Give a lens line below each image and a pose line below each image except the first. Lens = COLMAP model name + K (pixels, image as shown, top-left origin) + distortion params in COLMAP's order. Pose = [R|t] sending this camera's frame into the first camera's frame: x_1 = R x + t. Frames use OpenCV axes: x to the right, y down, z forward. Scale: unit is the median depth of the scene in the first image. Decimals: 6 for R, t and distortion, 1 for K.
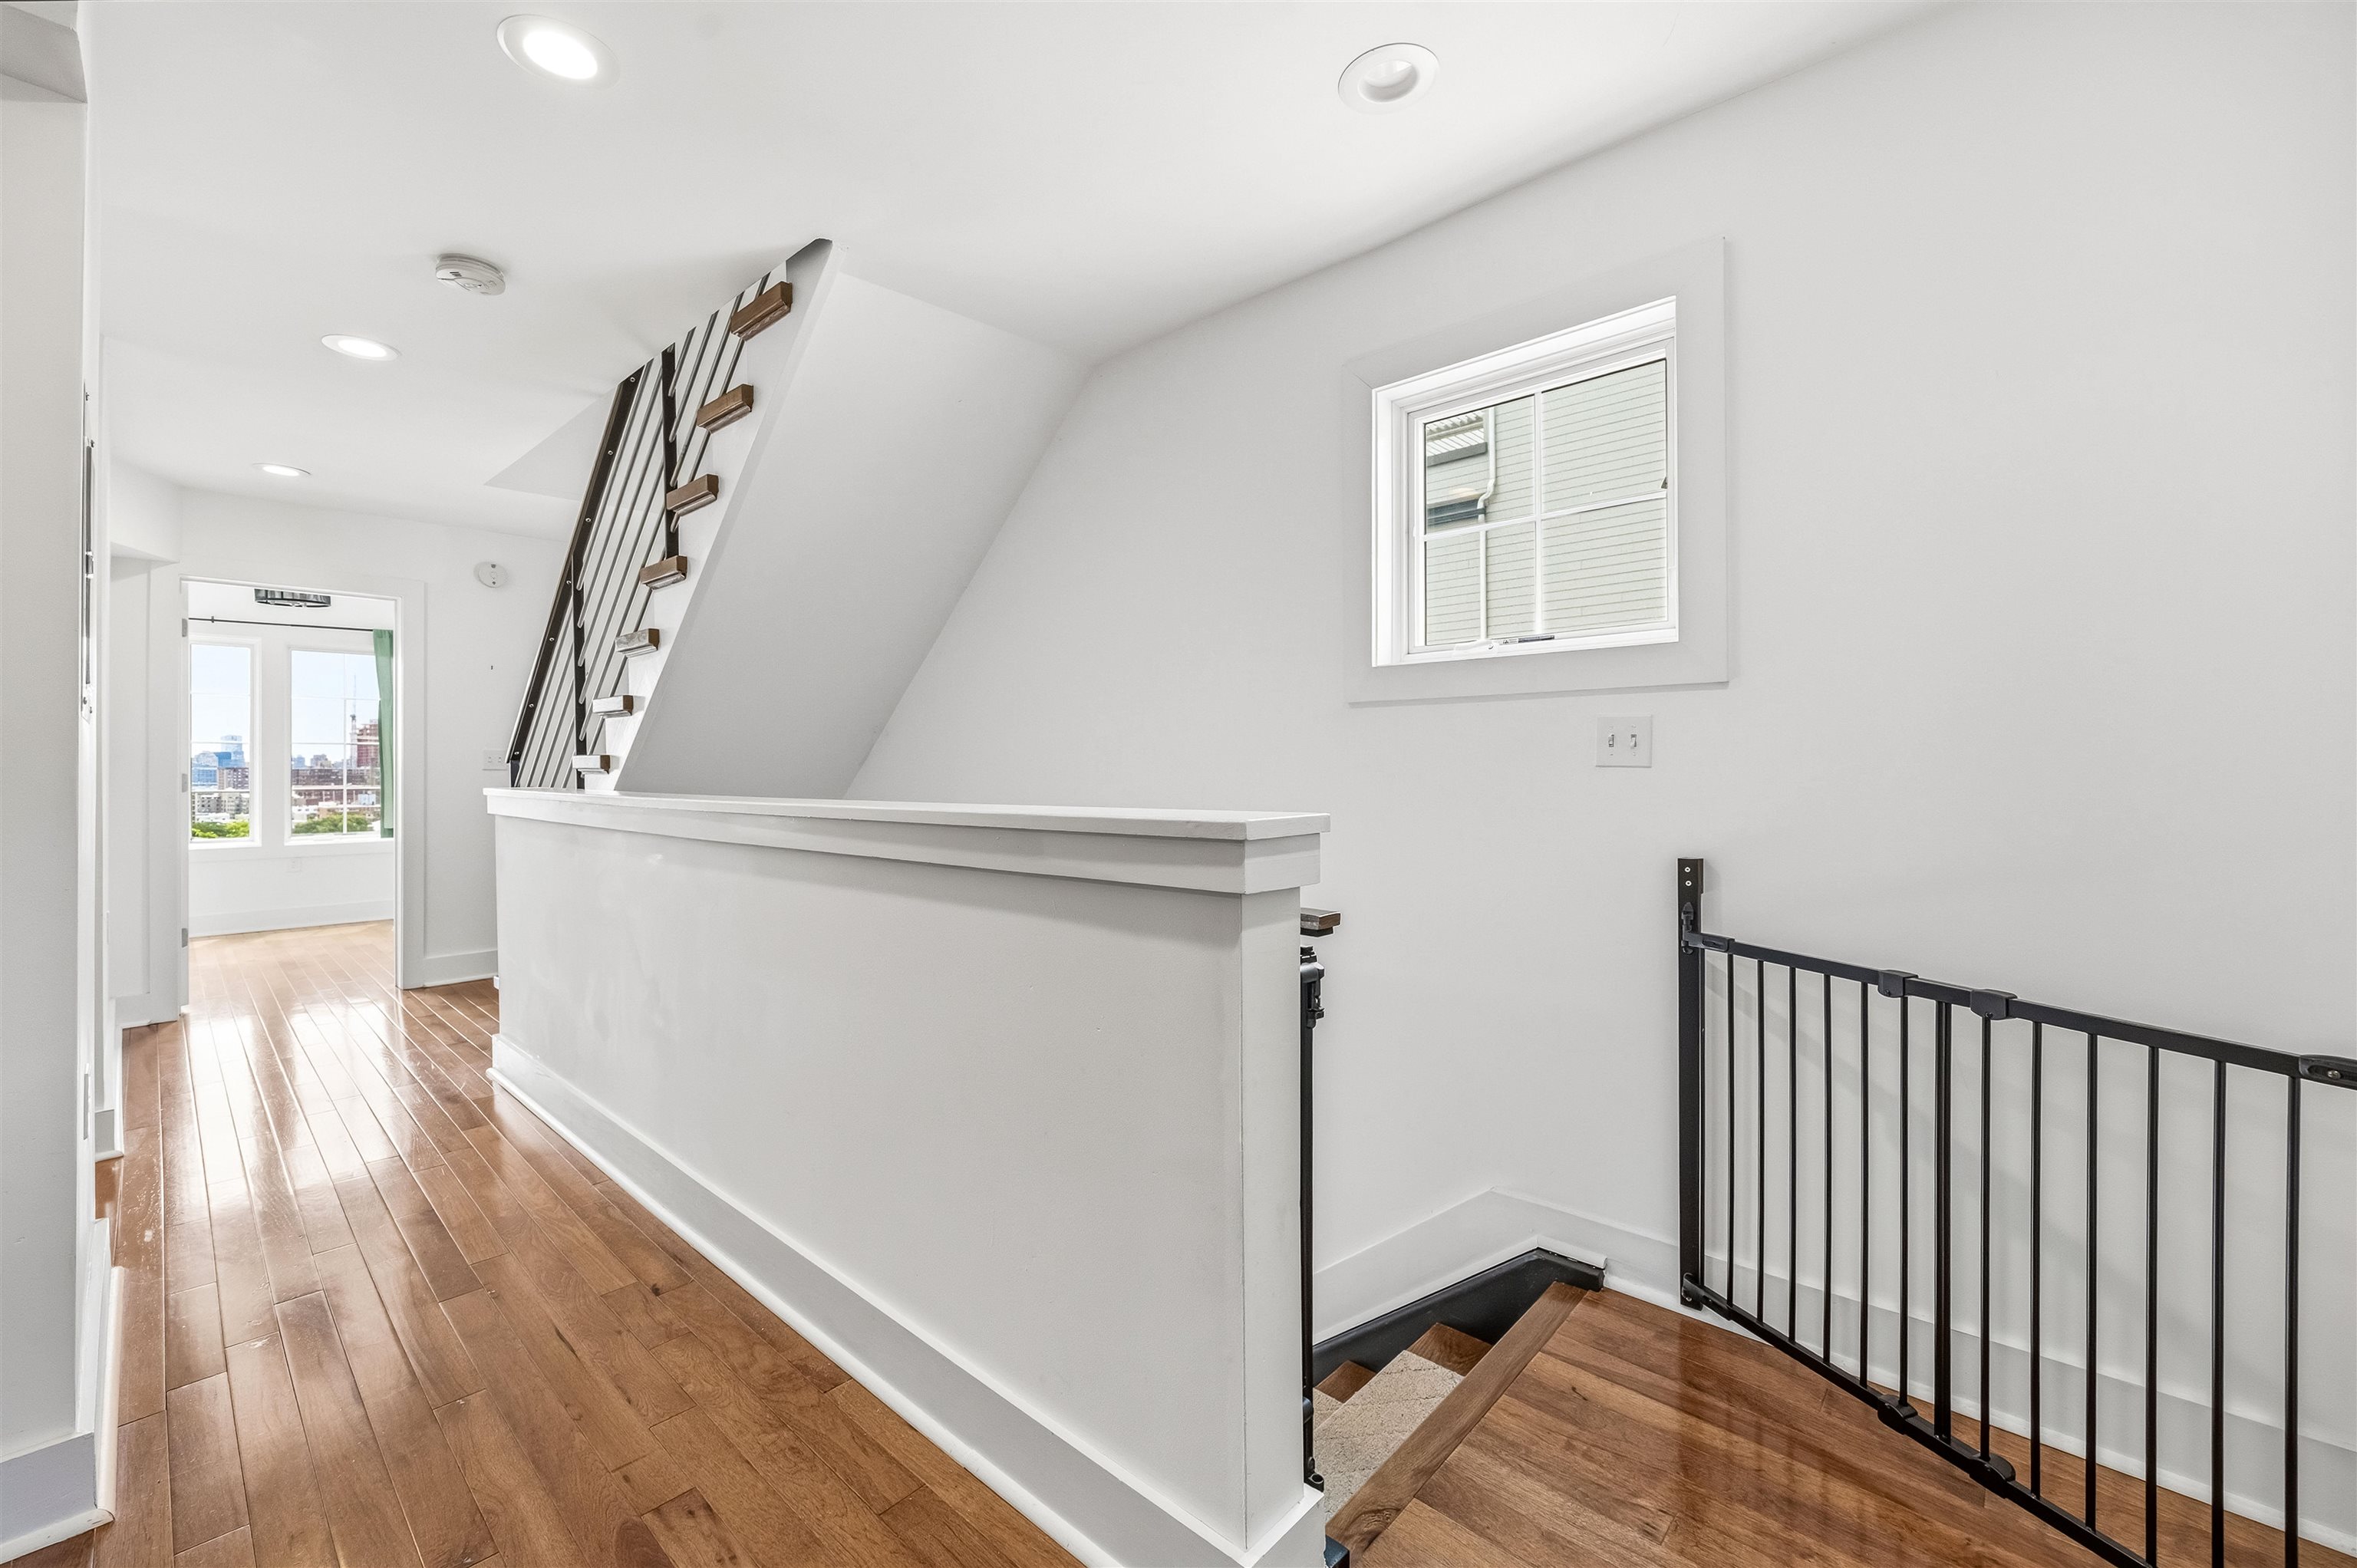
lens RADIAL K [[953.6, 0, 1165.8], [0, 953.6, 771.9], [0, 0, 1]] dist [0.002279, 0.000465]
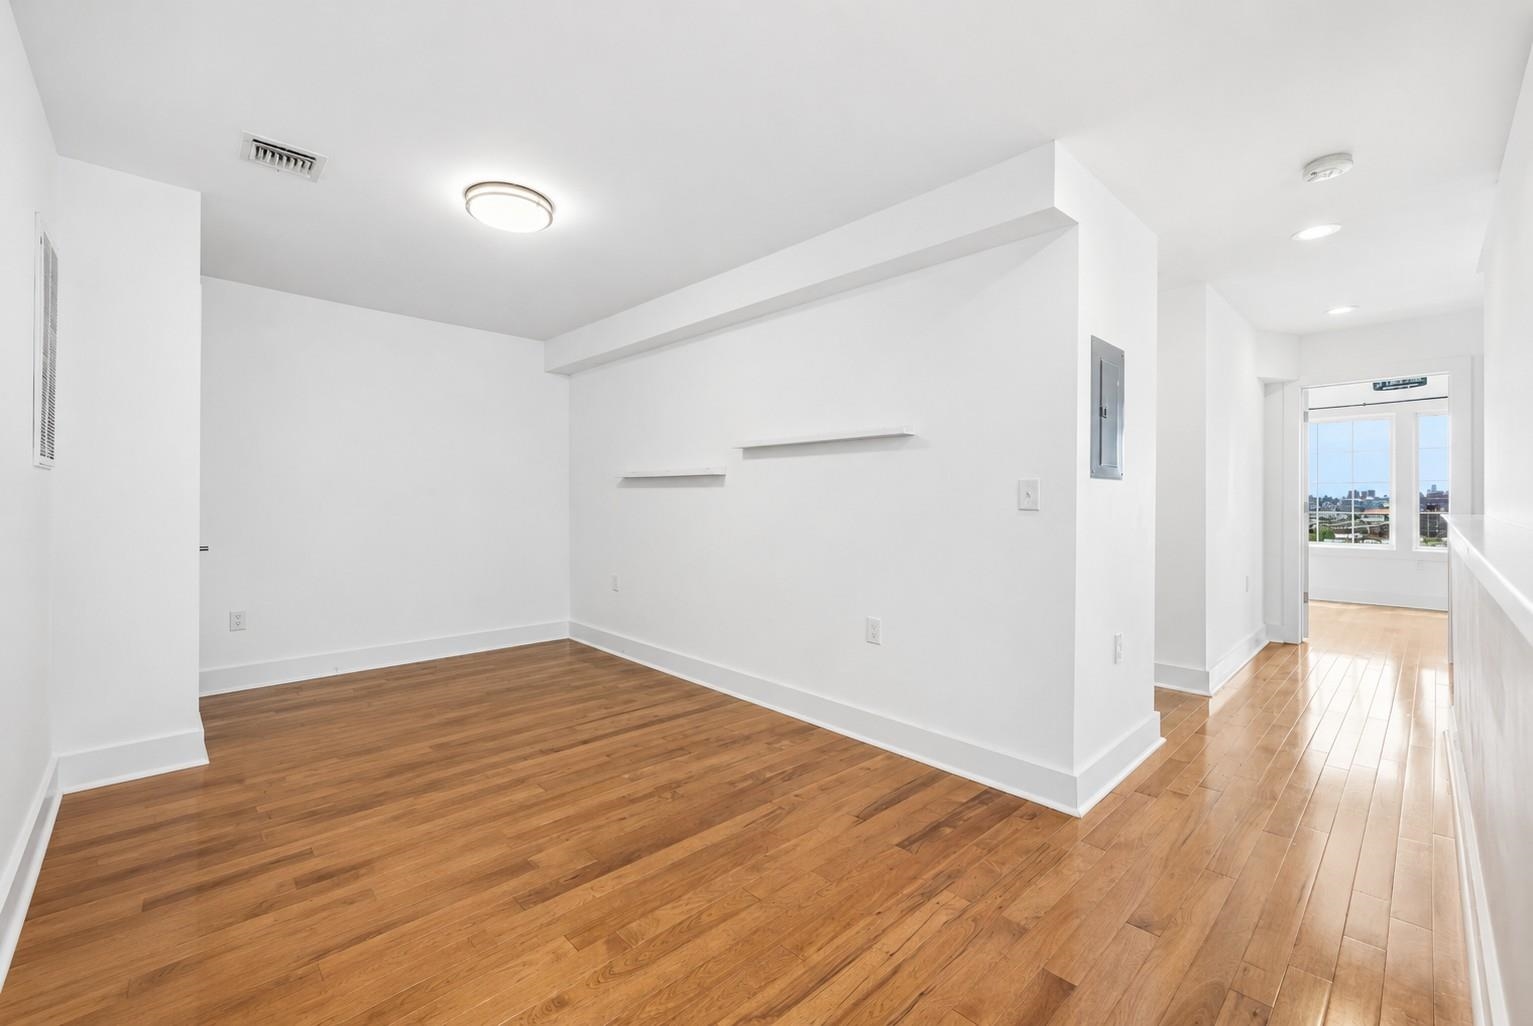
lens RADIAL K [[620.3, 0, 758.3], [0, 620.3, 505.1], [0, 0, 1]] dist [0.002279, 0.000465]
pose [[-0.060890, 0.010914, -0.998085, 0.143646], [-0.003804, 0.999930, 0.011166, -0.001361], [0.998137, 0.004477, -0.060845, 0.089940]]
